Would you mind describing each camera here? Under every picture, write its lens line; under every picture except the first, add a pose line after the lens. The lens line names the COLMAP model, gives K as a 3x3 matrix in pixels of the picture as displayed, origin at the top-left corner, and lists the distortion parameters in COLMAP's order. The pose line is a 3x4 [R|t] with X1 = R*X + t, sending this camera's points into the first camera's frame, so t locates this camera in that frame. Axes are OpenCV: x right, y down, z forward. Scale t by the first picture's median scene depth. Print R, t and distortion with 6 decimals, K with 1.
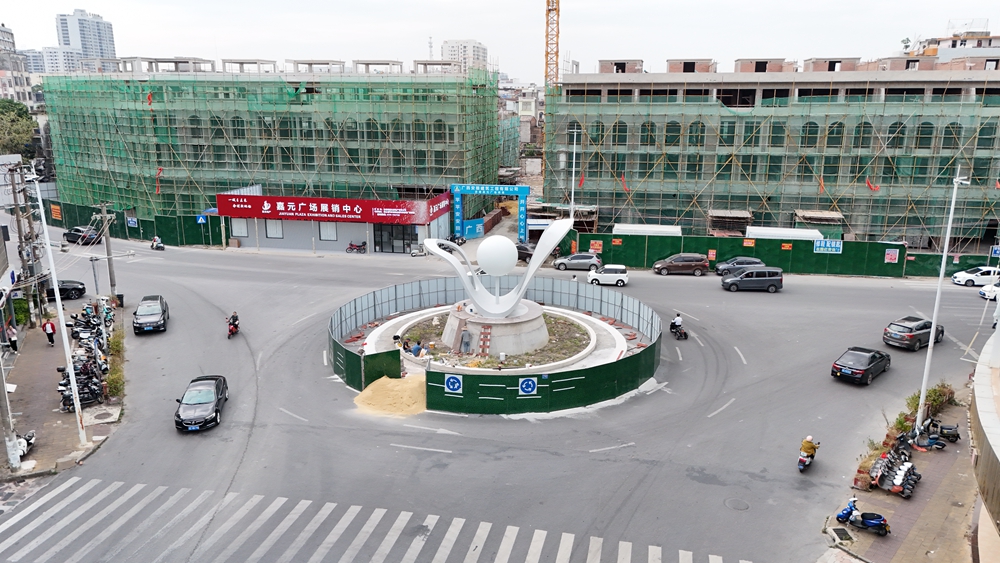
lens RADIAL K [[734.9, 0, 501.8], [0, 734.9, 283.9], [0, 0, 1]] dist [0.072759, -0.068602]
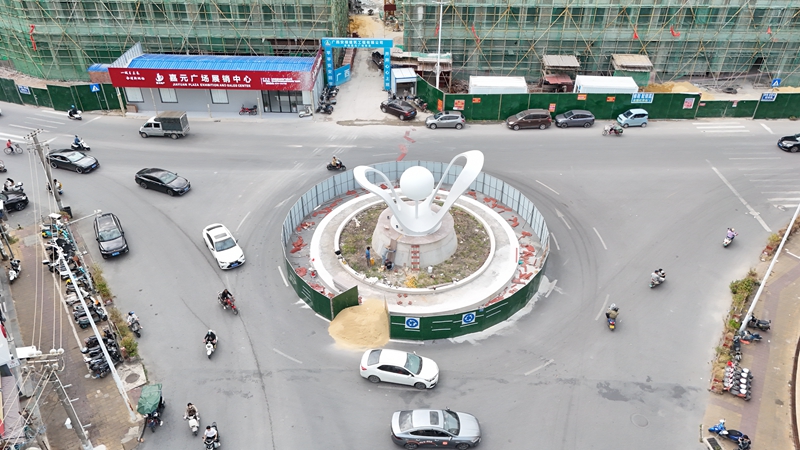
lens RADIAL K [[588.0, 0, 401.5], [0, 588.0, 227.0], [0, 0, 1]] dist [0.072759, -0.068602]
pose [[0.986260, -0.094844, 0.135259, -0.107898], [0.041121, 0.933944, 0.355045, -0.201046], [-0.159999, -0.344605, 0.925013, 0.056985]]
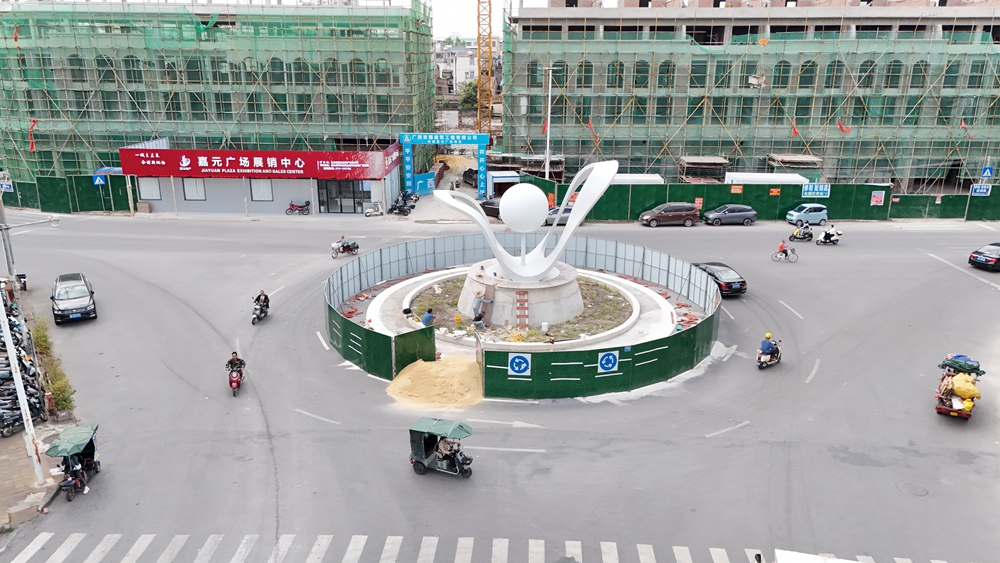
lens RADIAL K [[734.9, 0, 501.8], [0, 734.9, 283.9], [0, 0, 1]] dist [0.072759, -0.068602]
pose [[0.985509, -0.048344, 0.162588, -0.110455], [0.039864, 0.997689, 0.055027, 0.000794], [-0.164872, -0.047748, 0.985158, 0.108408]]
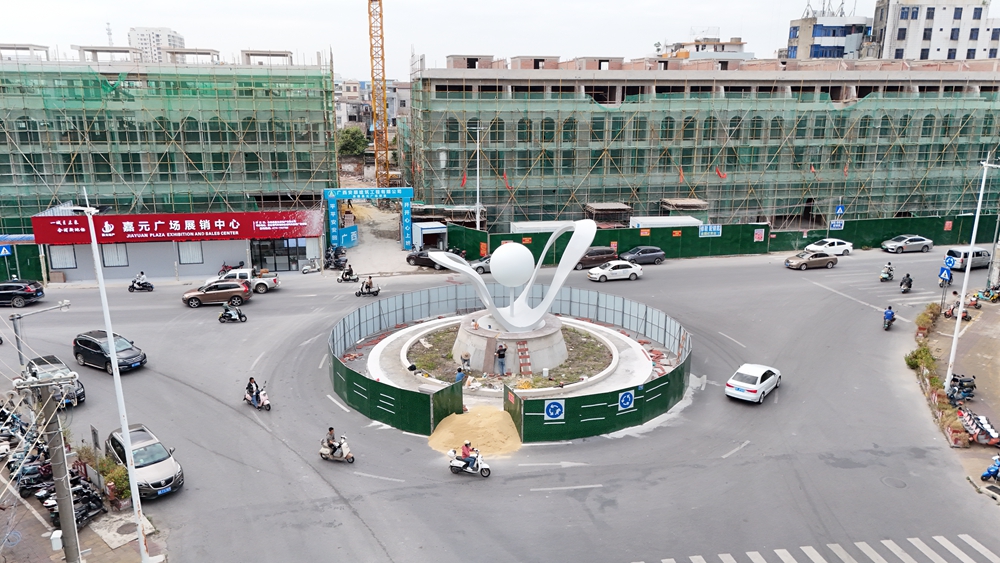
lens RADIAL K [[734.9, 0, 501.8], [0, 734.9, 283.9], [0, 0, 1]] dist [0.072759, -0.068602]
pose [[0.925079, -0.094862, 0.367736, -0.230729], [0.093052, 0.995403, 0.022695, -0.023470], [-0.368199, 0.013224, 0.929653, 0.093535]]
